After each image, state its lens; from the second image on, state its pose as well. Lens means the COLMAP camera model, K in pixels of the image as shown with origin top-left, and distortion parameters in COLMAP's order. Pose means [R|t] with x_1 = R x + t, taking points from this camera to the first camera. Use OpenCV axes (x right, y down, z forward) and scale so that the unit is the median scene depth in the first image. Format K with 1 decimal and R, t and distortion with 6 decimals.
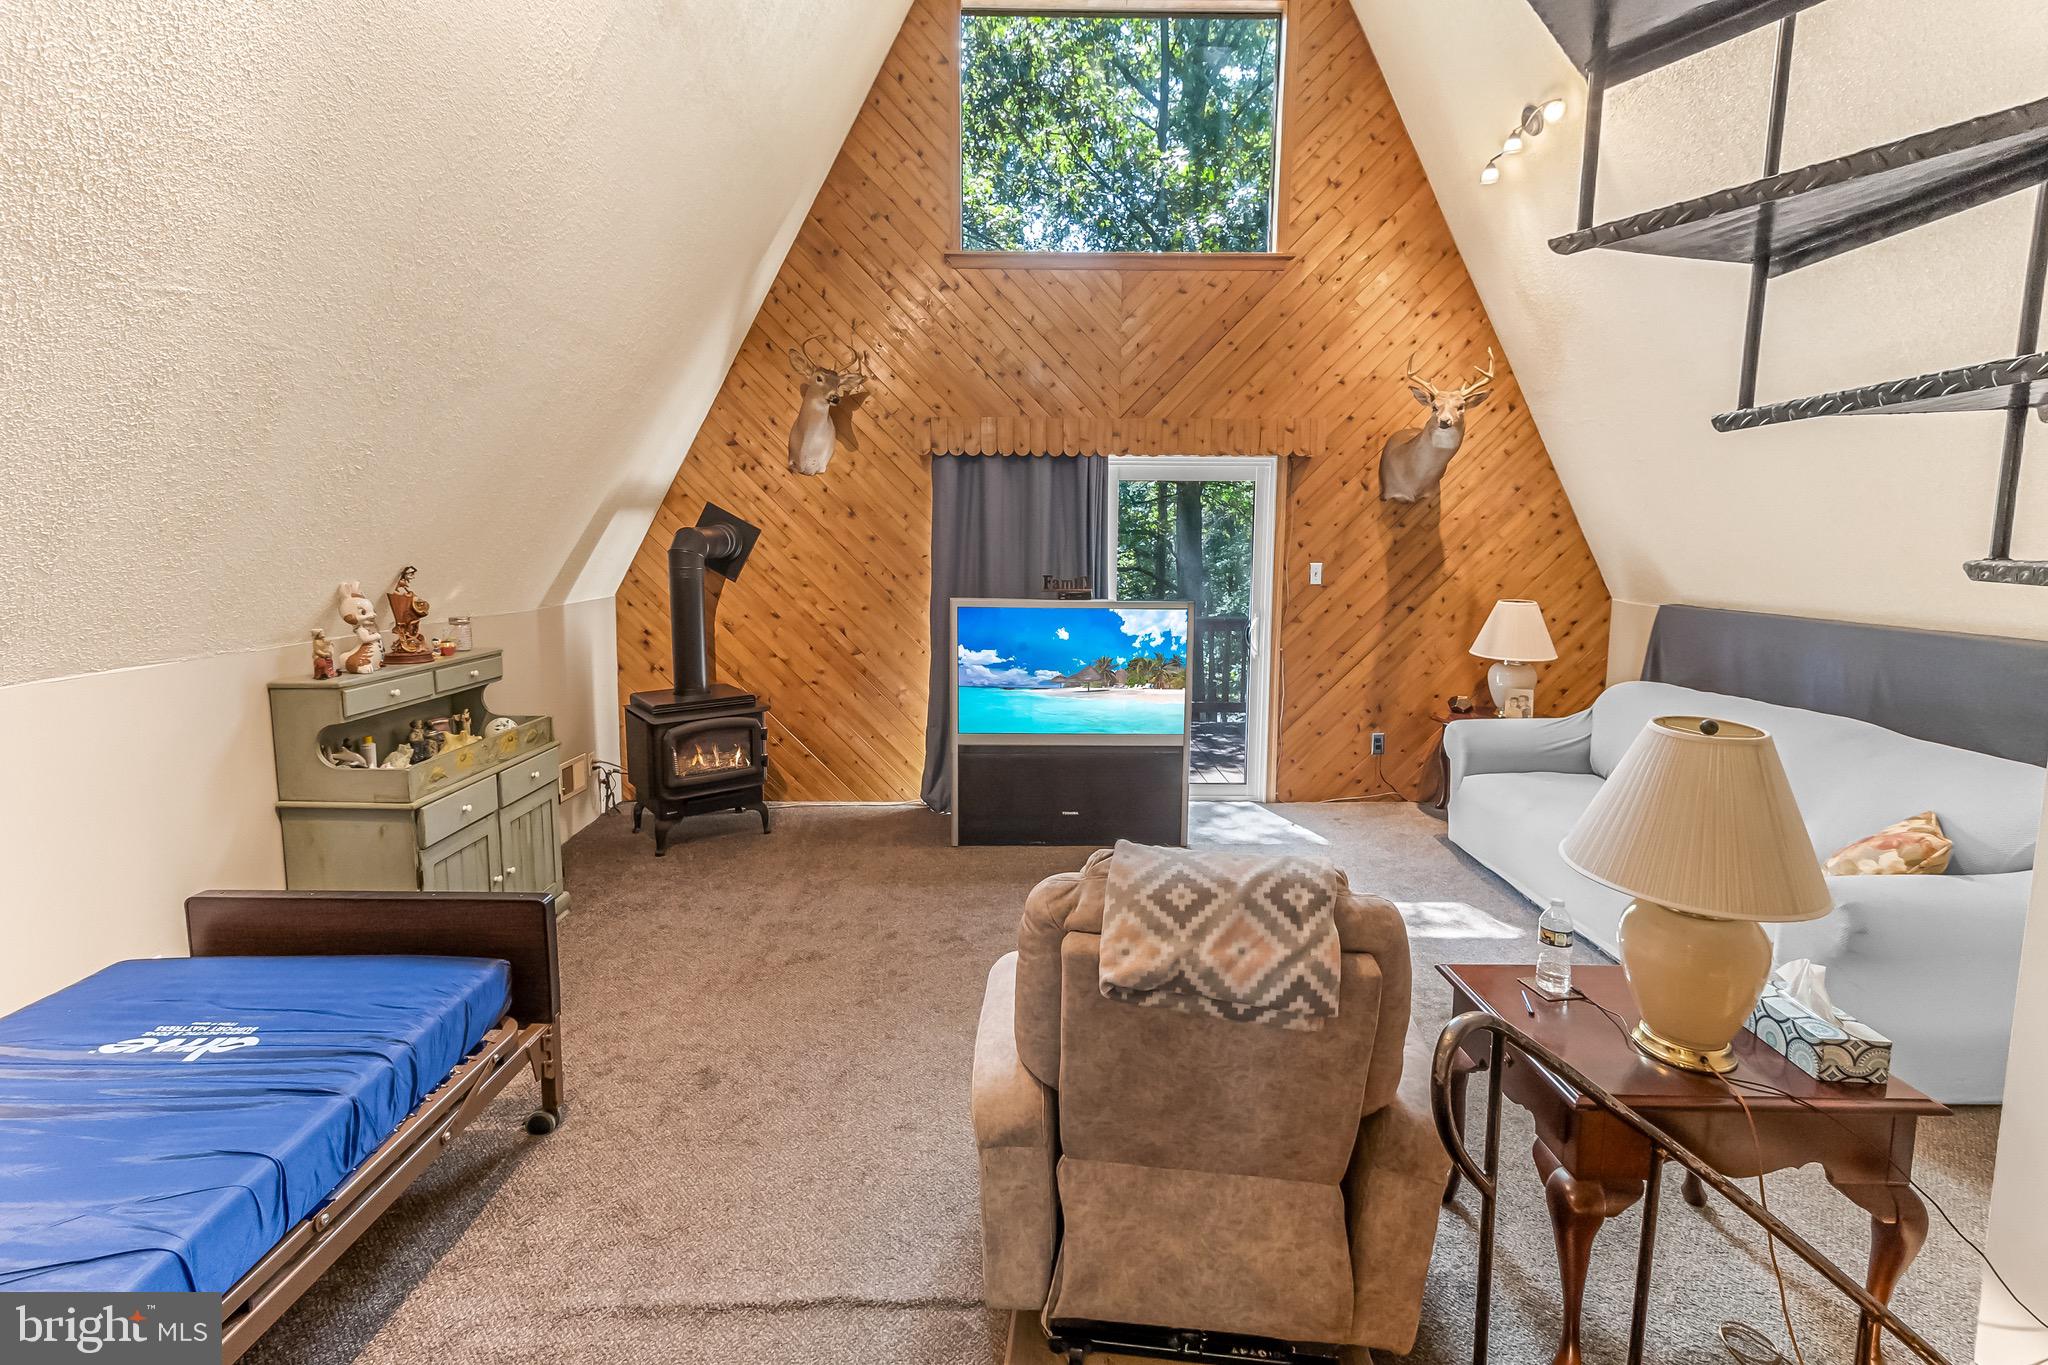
lens RADIAL K [[962.1, 0, 1022.0], [0, 962.1, 660.9], [0, 0, 1]] dist [0.024328, -0.000006]
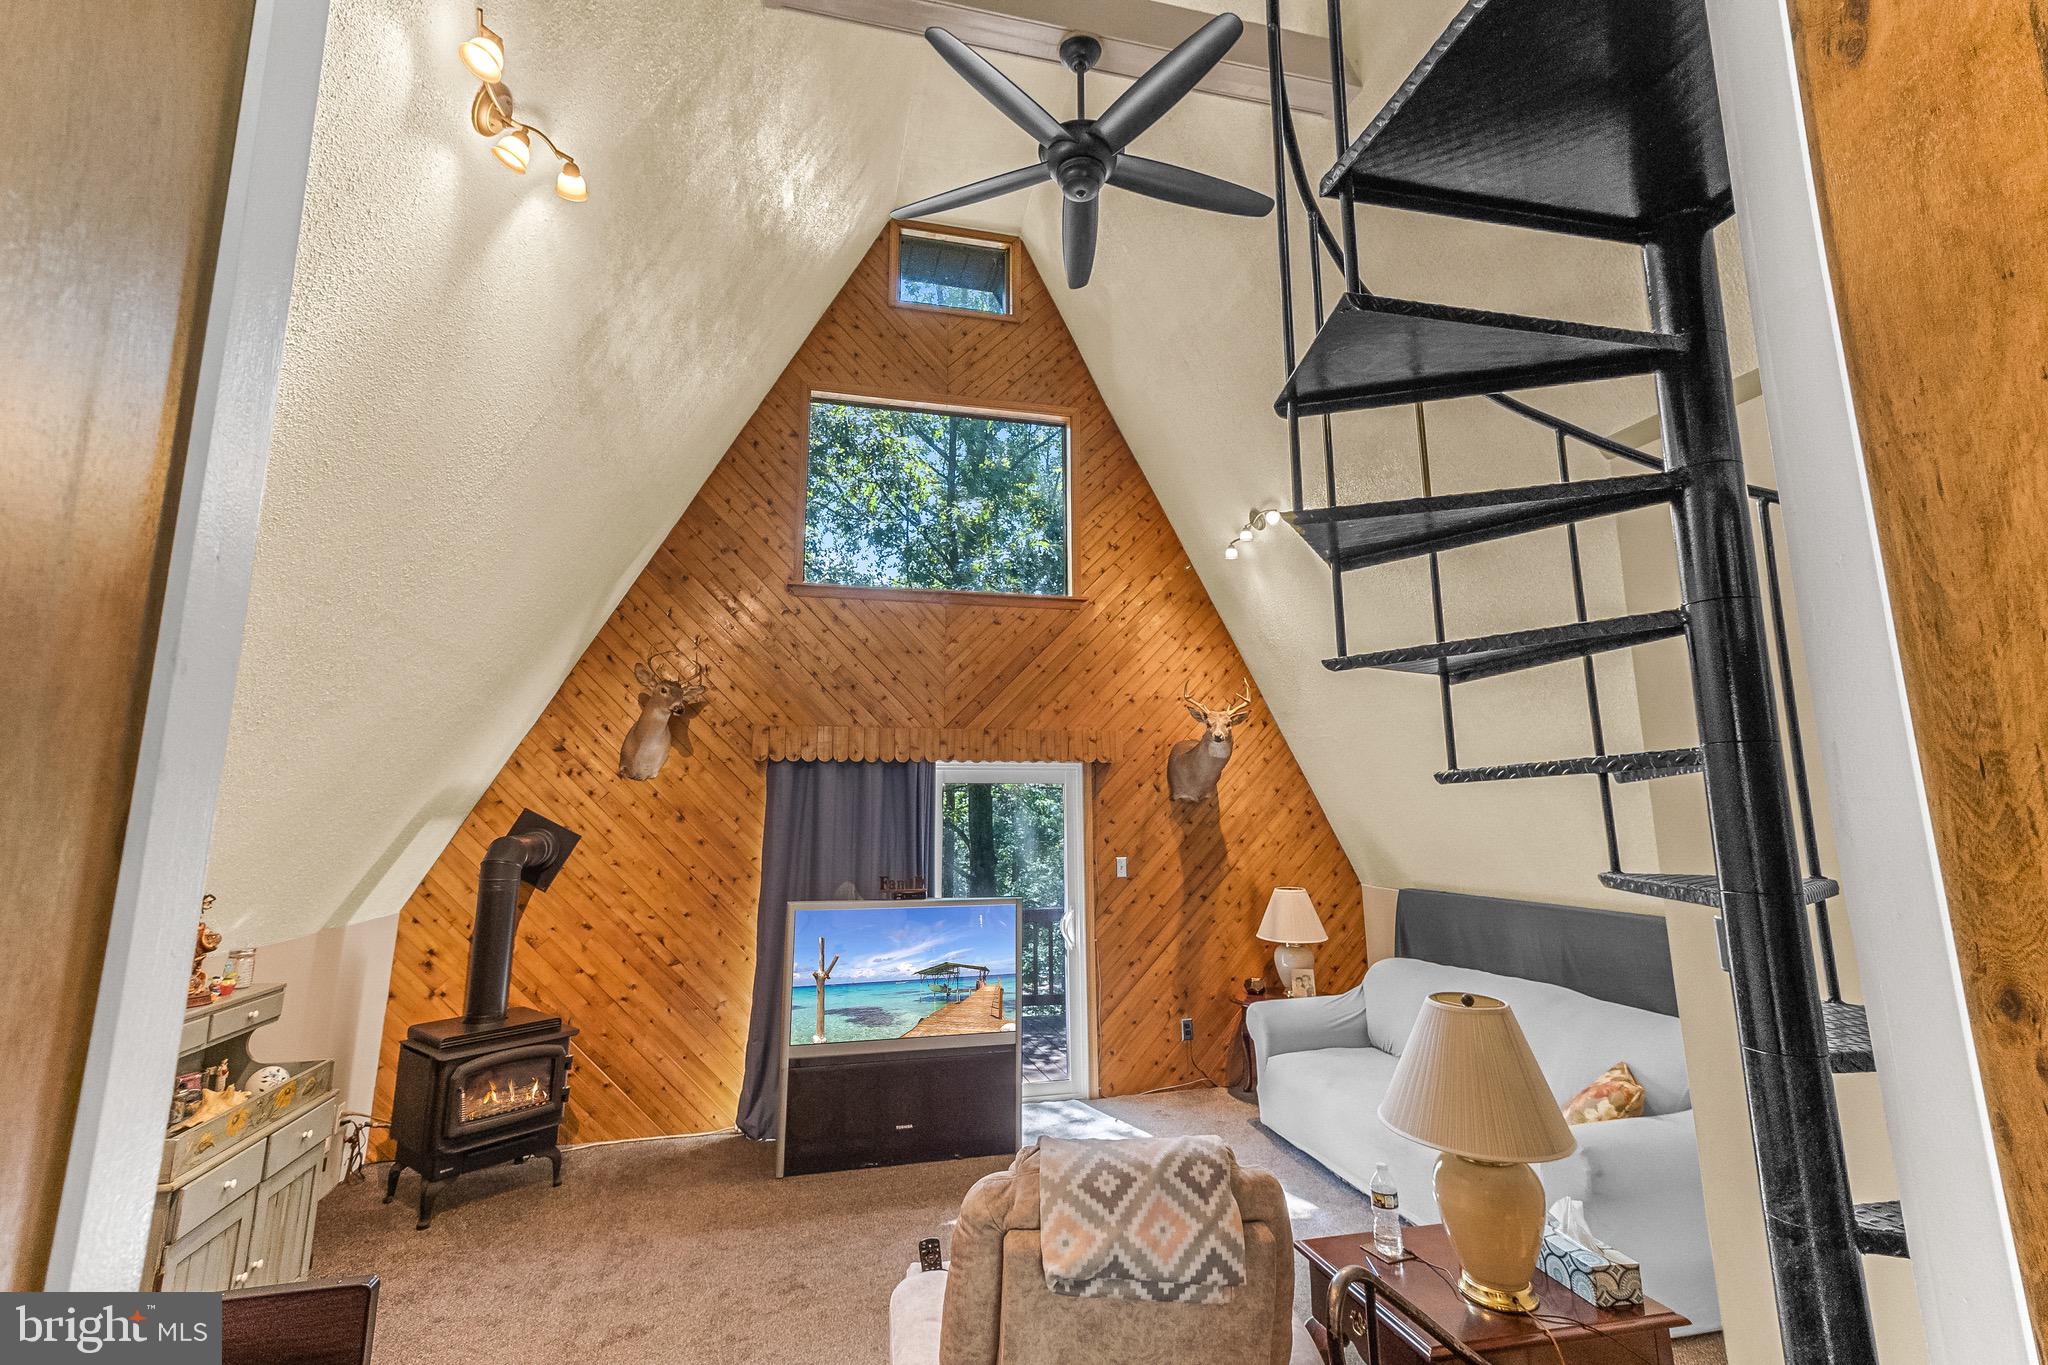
lens RADIAL K [[955.1, 0, 1033.8], [0, 955.1, 647.4], [0, 0, 1]] dist [0.025013, -0.000196]
pose [[0.971330, 0.030344, 0.235789, -0.062922], [0.042709, 0.953411, -0.298636, -0.007729], [-0.233866, 0.300144, 0.924781, -0.070416]]
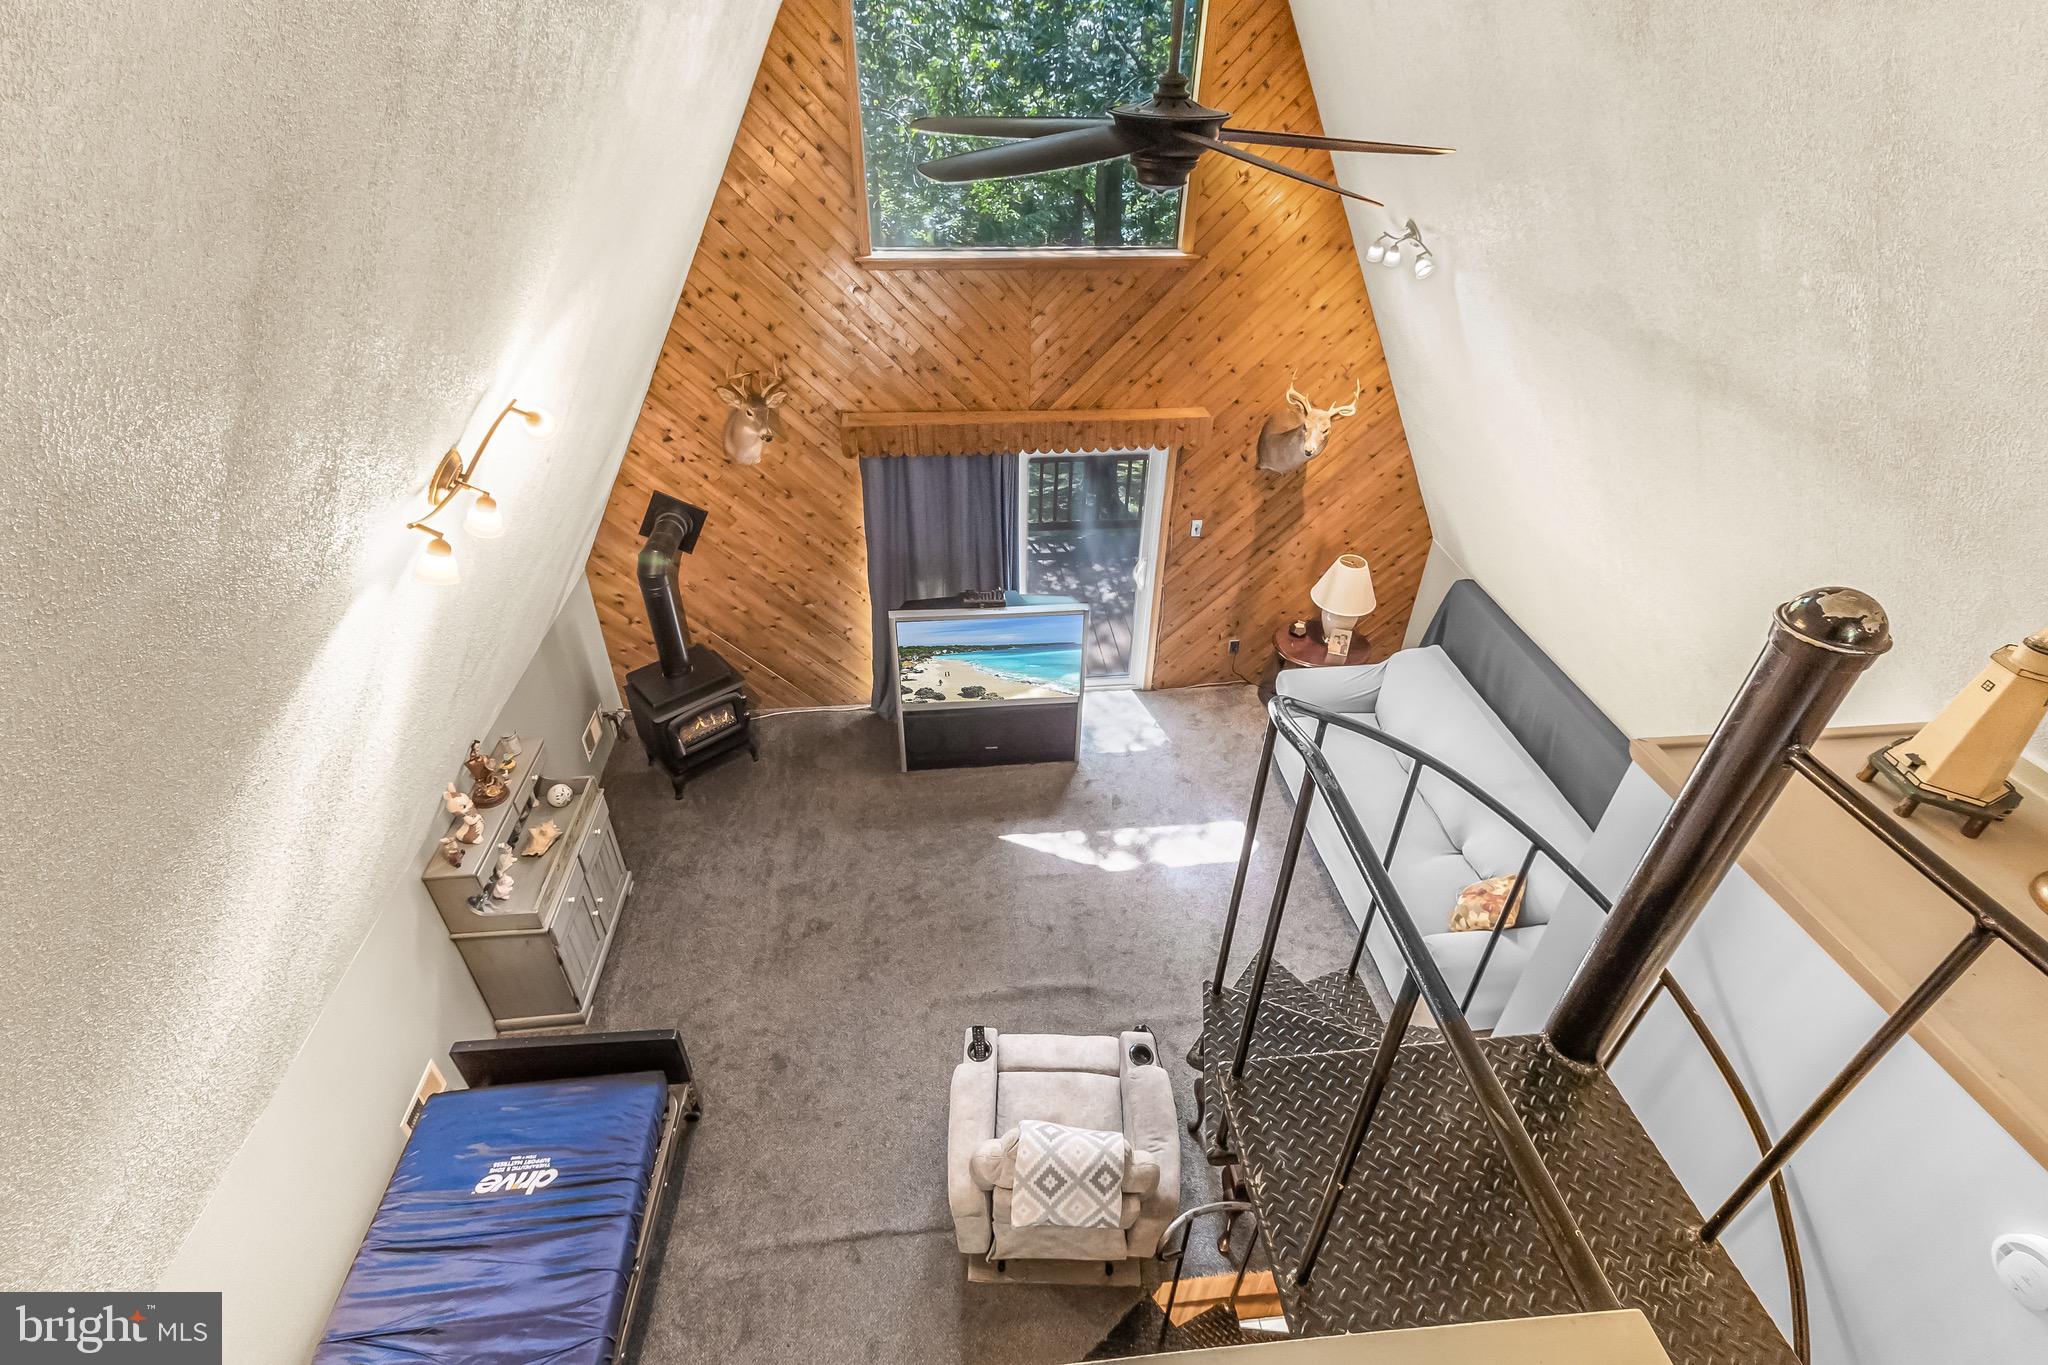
lens RADIAL K [[945.8, 0, 1024.0], [0, 945.8, 682.5], [0, 0, 1]] dist [0.026807, 0.000159]
pose [[0.996092, -0.044396, 0.076358, -0.000226], [0.002270, 0.877083, 0.480333, -0.509714], [-0.088297, -0.478282, 0.873756, -0.084413]]
